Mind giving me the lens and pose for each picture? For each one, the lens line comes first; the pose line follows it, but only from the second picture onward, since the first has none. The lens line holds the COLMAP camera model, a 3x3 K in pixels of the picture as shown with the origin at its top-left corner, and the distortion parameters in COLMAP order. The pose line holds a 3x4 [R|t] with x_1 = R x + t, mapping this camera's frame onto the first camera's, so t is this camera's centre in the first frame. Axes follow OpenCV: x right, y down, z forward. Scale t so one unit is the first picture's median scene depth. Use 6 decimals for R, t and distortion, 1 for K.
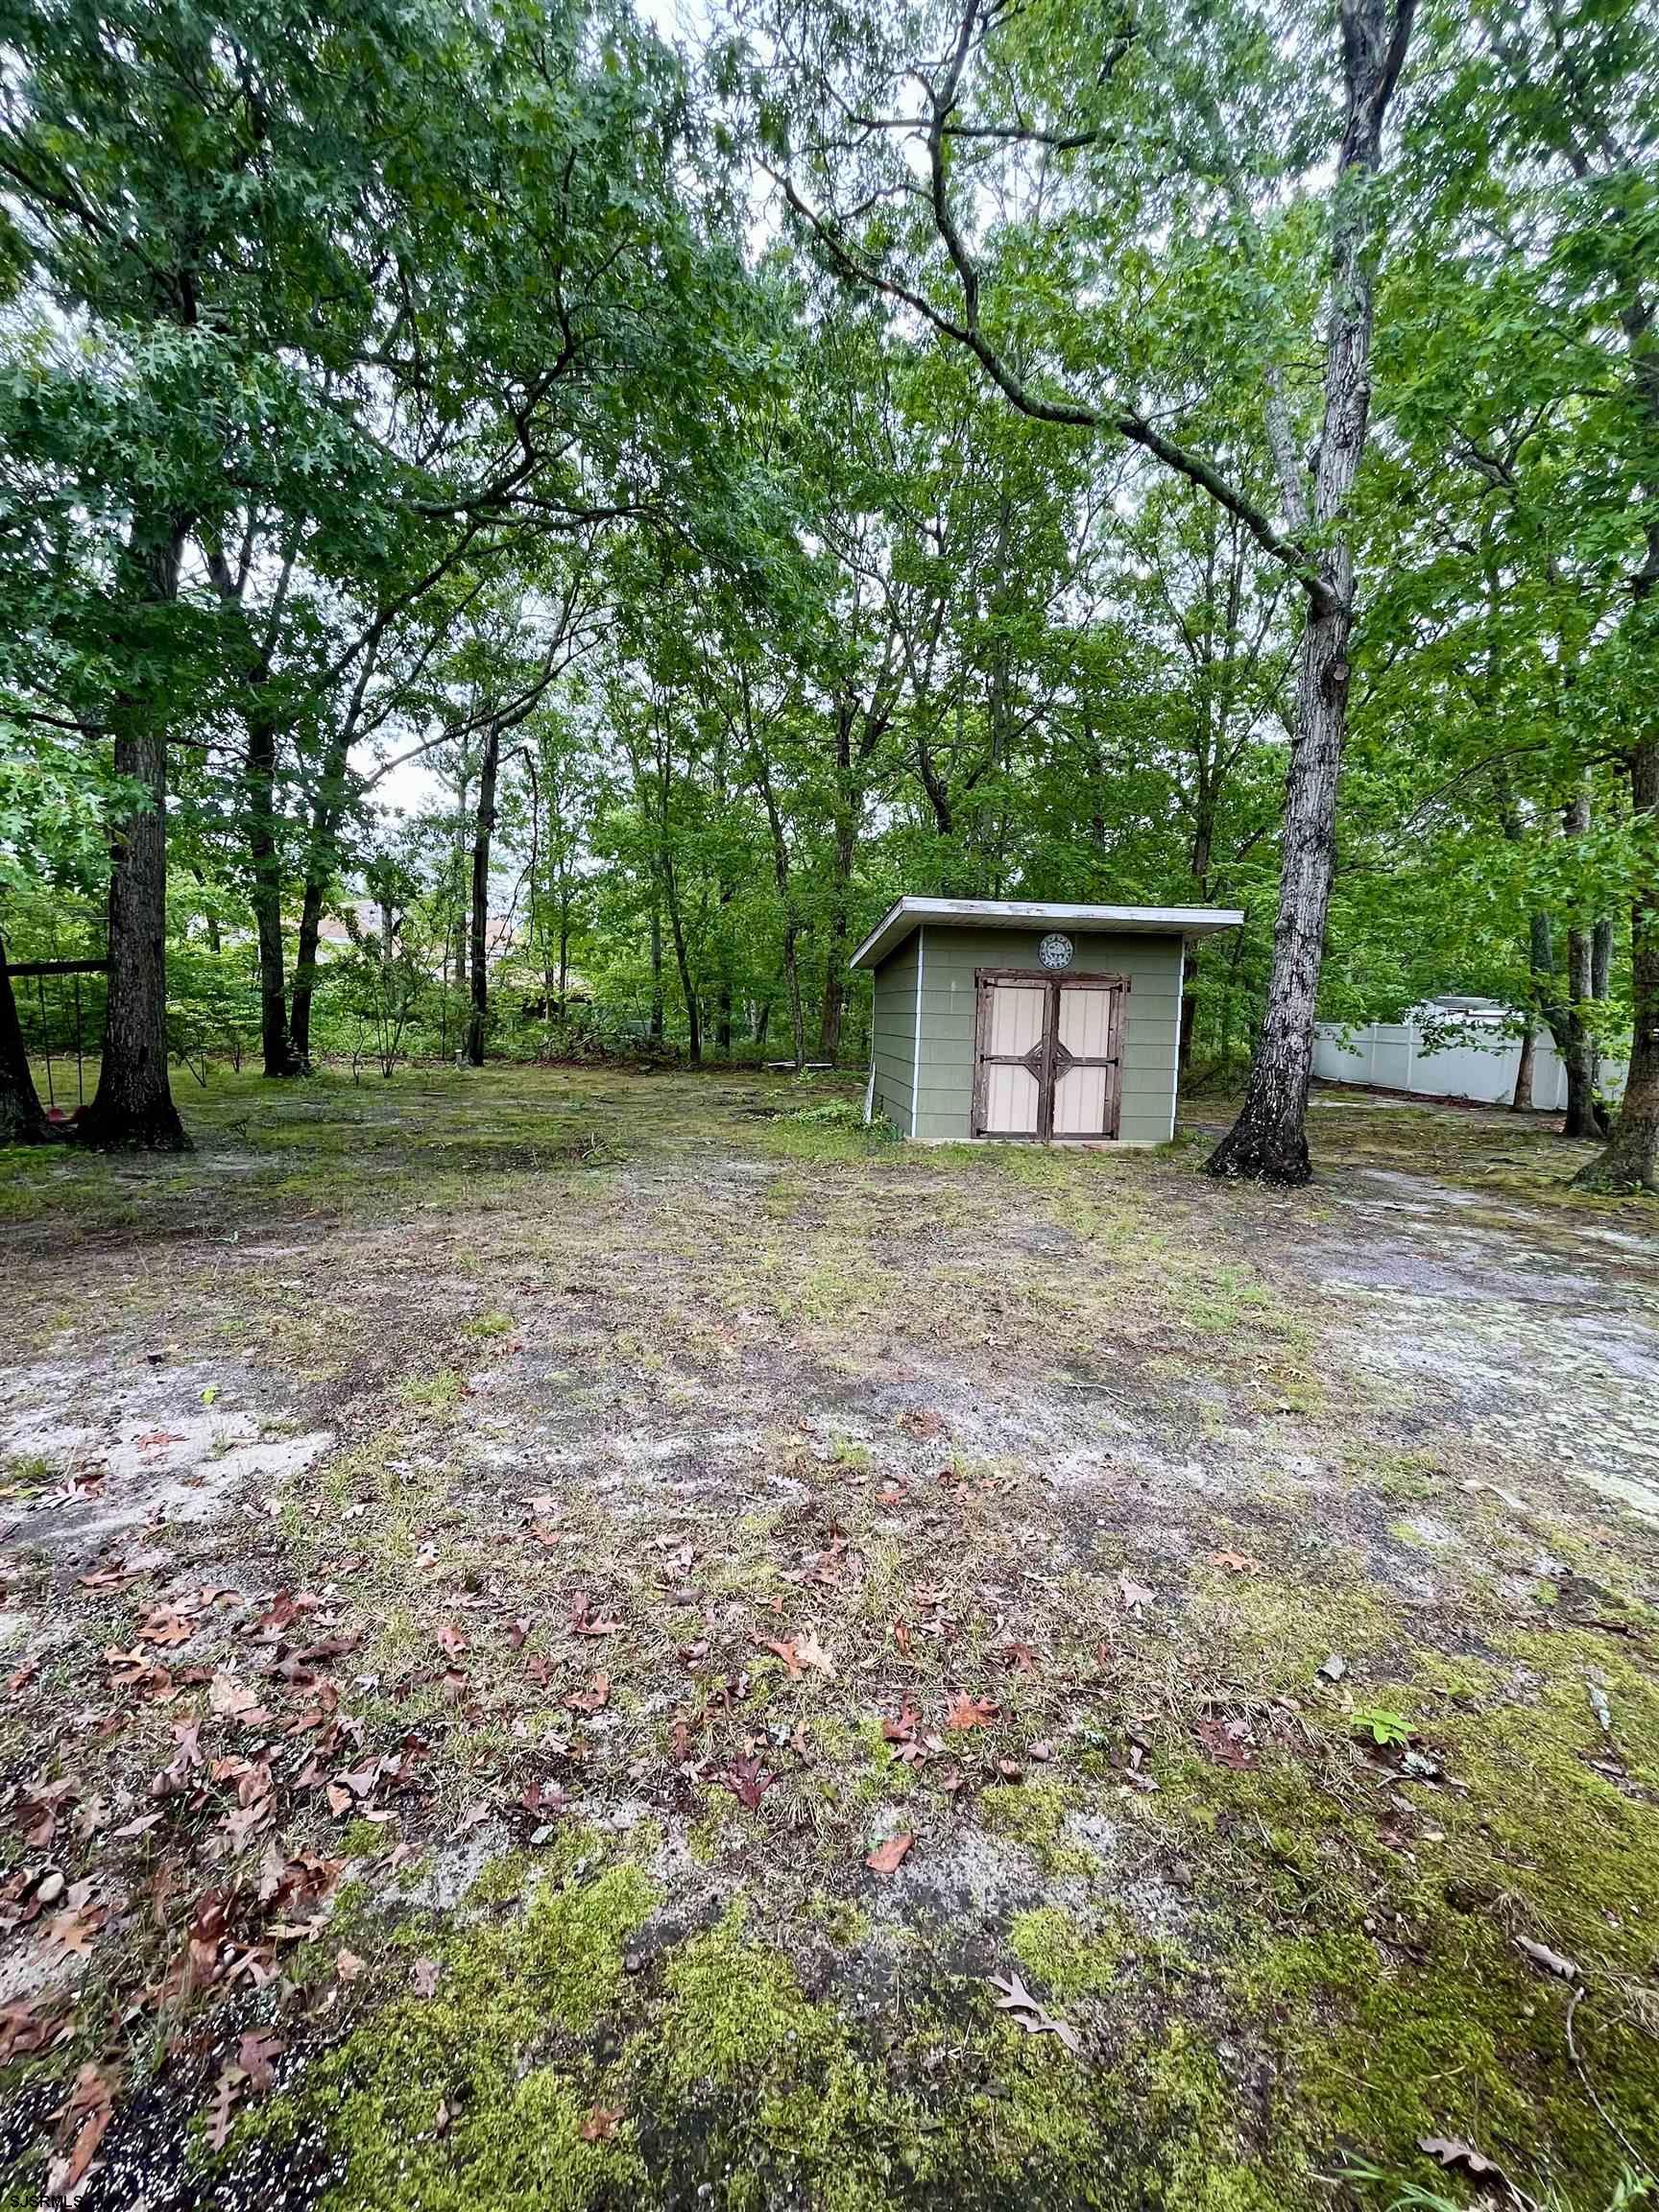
lens RADIAL K [[886.7, 0, 837.1], [0, 886.7, 1102.8], [0, 0, 1]] dist [-0.001150, 0.000038]
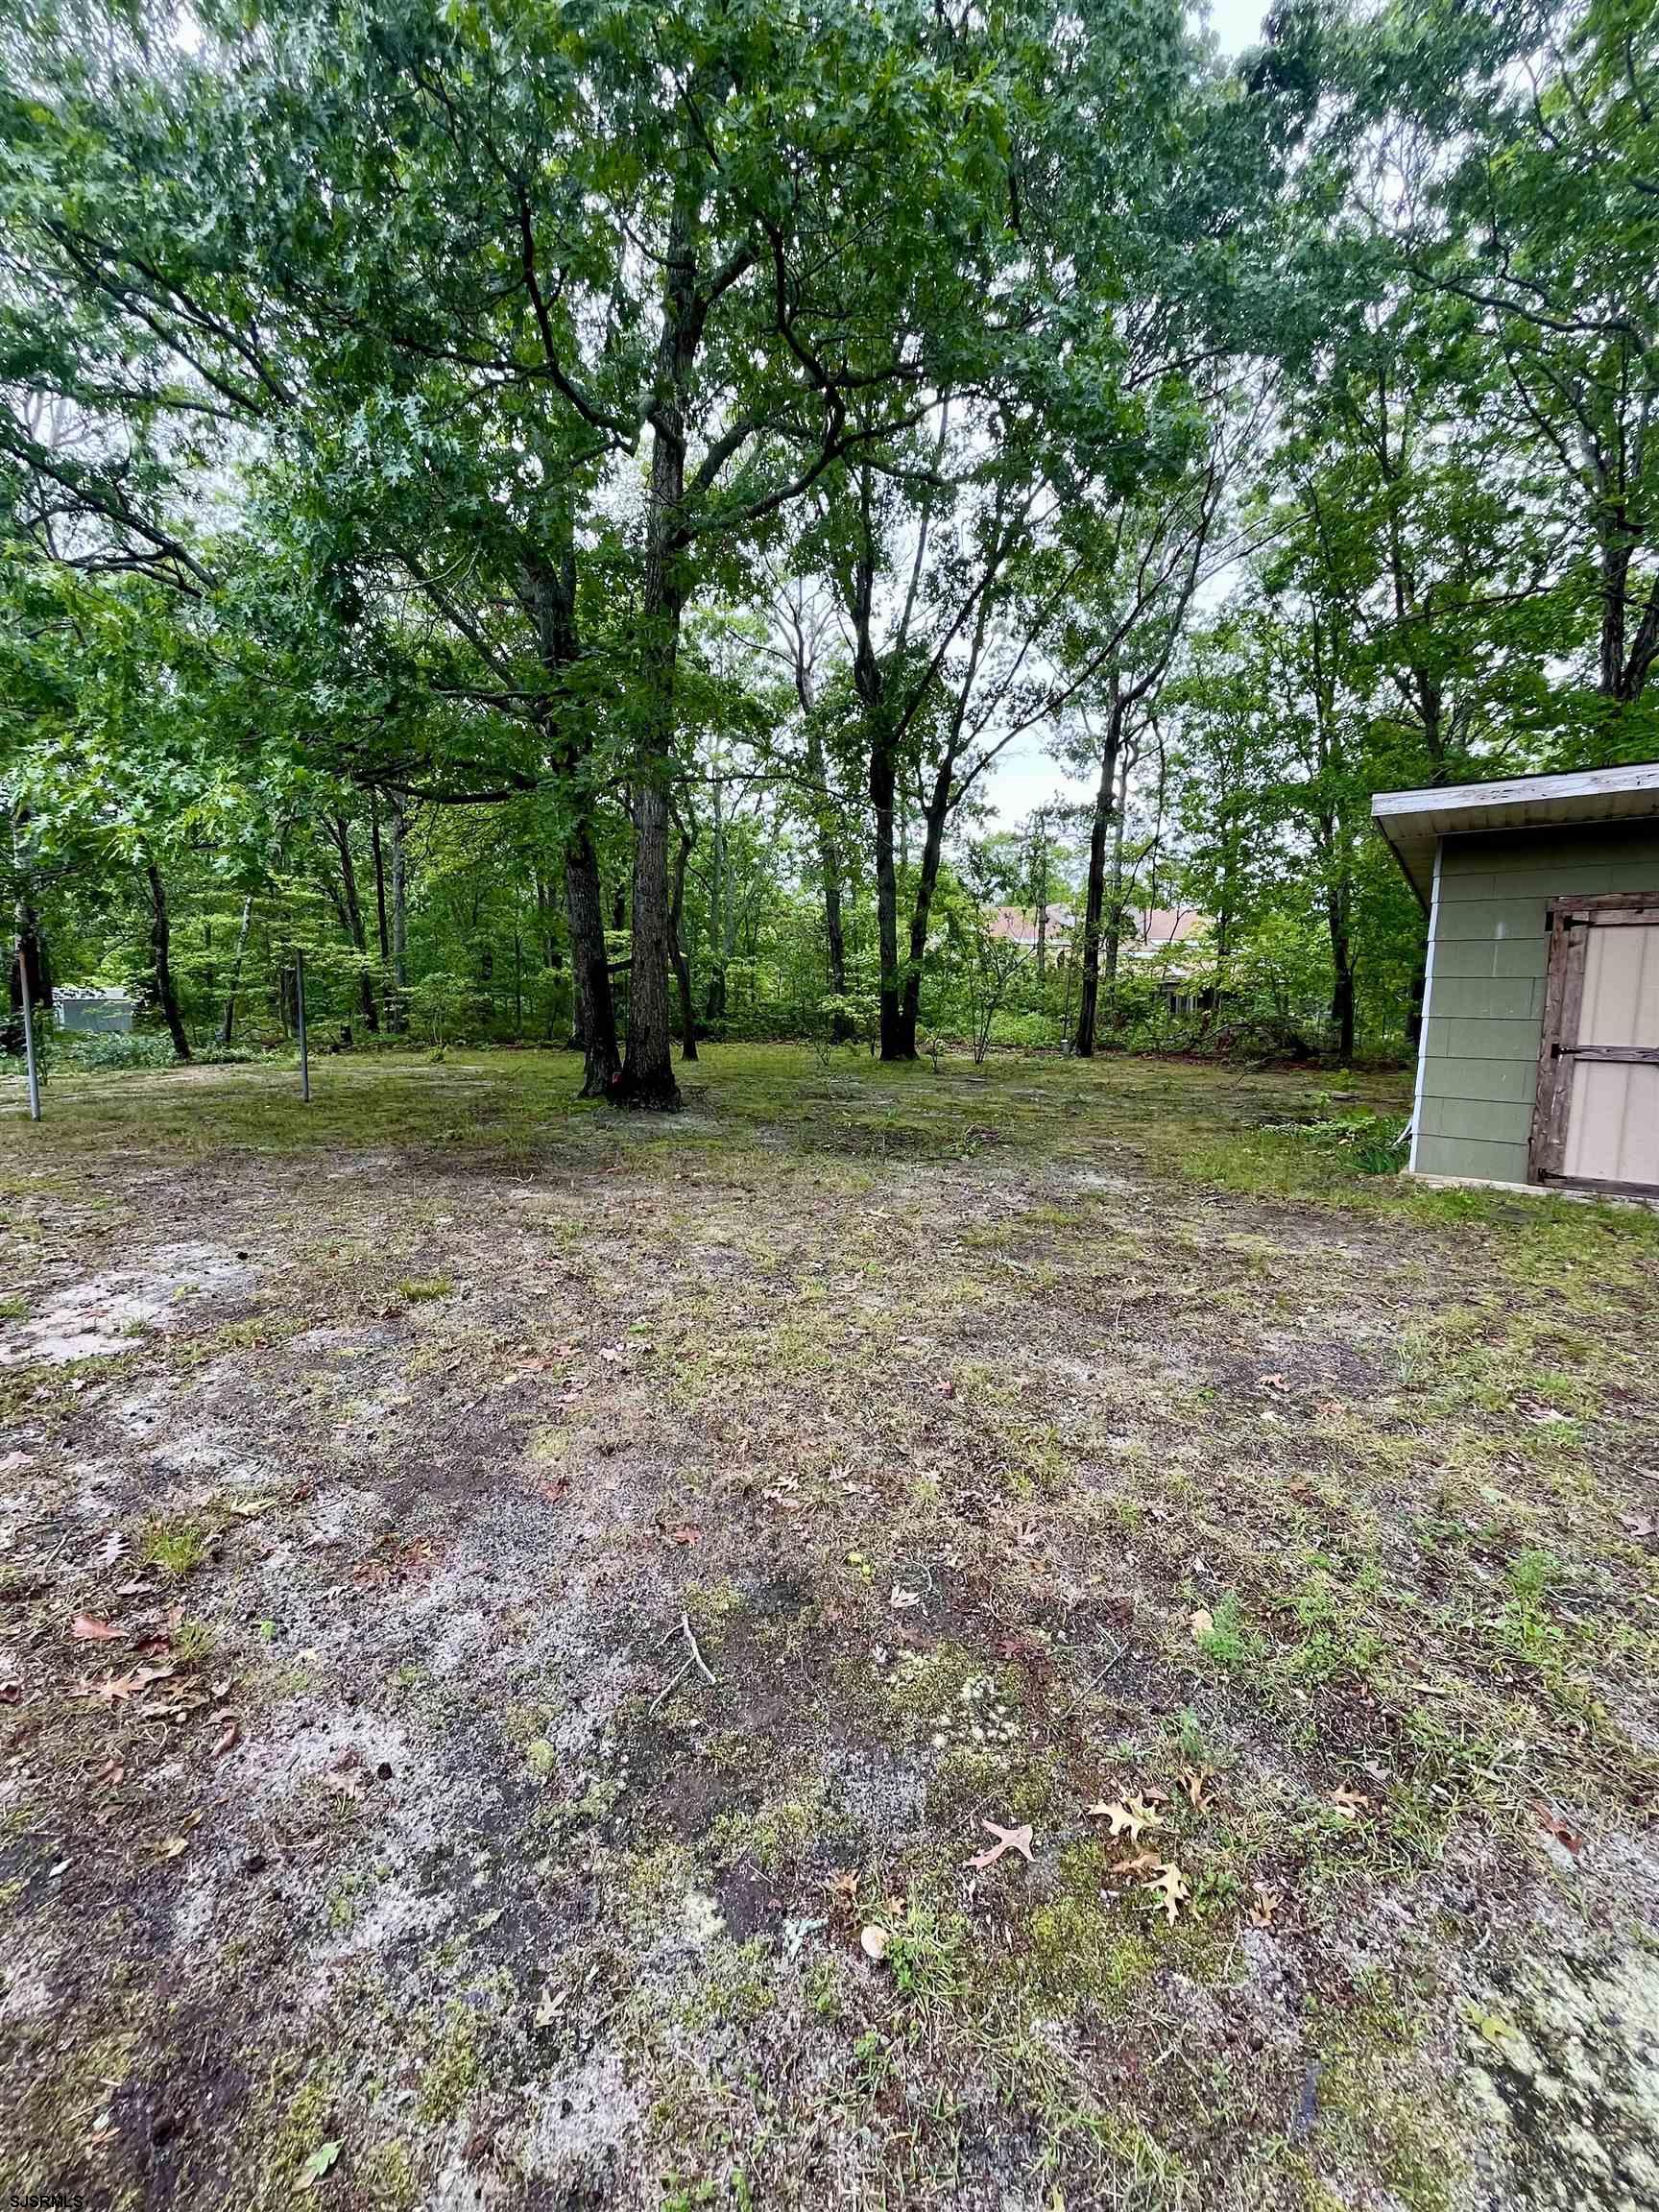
lens RADIAL K [[886.7, 0, 829.8], [0, 886.7, 1106.1], [0, 0, 1]] dist [-0.001150, 0.000038]
pose [[0.701250, 0.061209, -0.710282, 0.257536], [-0.056794, 0.997937, 0.029927, -0.003873], [0.710649, 0.019353, 0.703280, 0.255170]]
